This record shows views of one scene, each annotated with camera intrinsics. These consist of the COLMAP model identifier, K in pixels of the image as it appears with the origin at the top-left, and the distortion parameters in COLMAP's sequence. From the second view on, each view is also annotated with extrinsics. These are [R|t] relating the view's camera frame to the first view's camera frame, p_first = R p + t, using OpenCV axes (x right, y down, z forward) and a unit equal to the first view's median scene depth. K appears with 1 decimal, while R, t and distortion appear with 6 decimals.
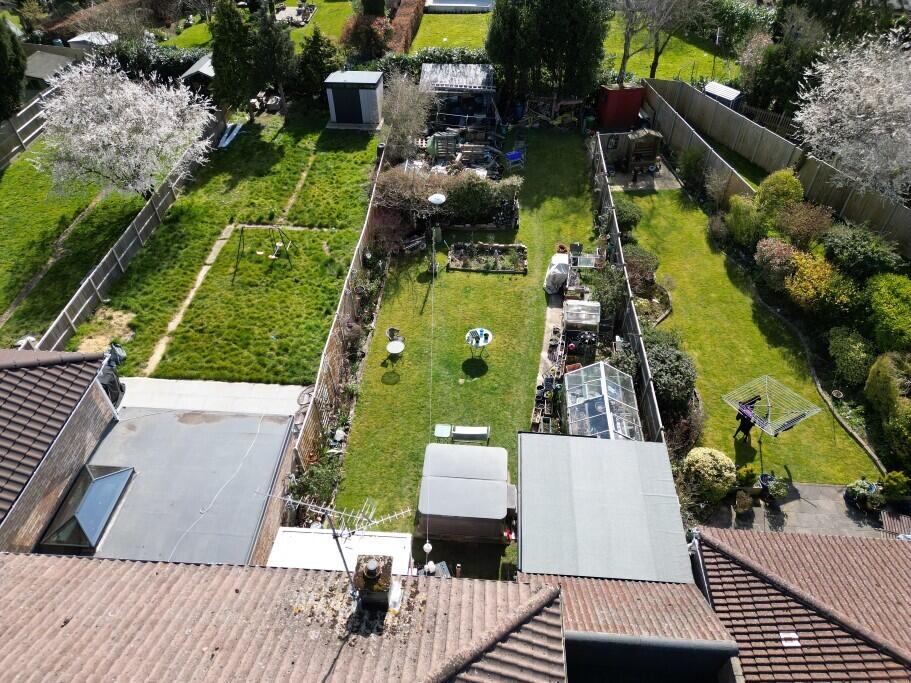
lens RADIAL K [[636.7, 0, 455.7], [0, 636.7, 341.4], [0, 0, 1]] dist [0.025711, -0.006340]
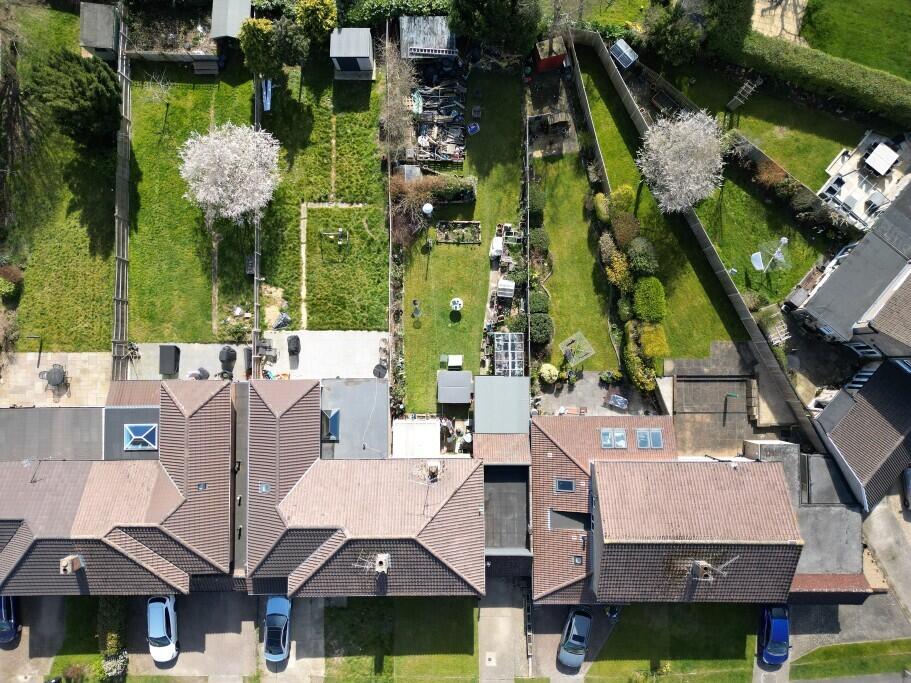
lens RADIAL K [[636.7, 0, 456.0], [0, 636.7, 341.6], [0, 0, 1]] dist [0.025711, -0.006340]
pose [[0.997684, -0.067917, -0.003808, 0.030491], [0.051195, 0.712827, 0.699469, -1.241009], [-0.044792, -0.698044, 0.714652, -0.528503]]
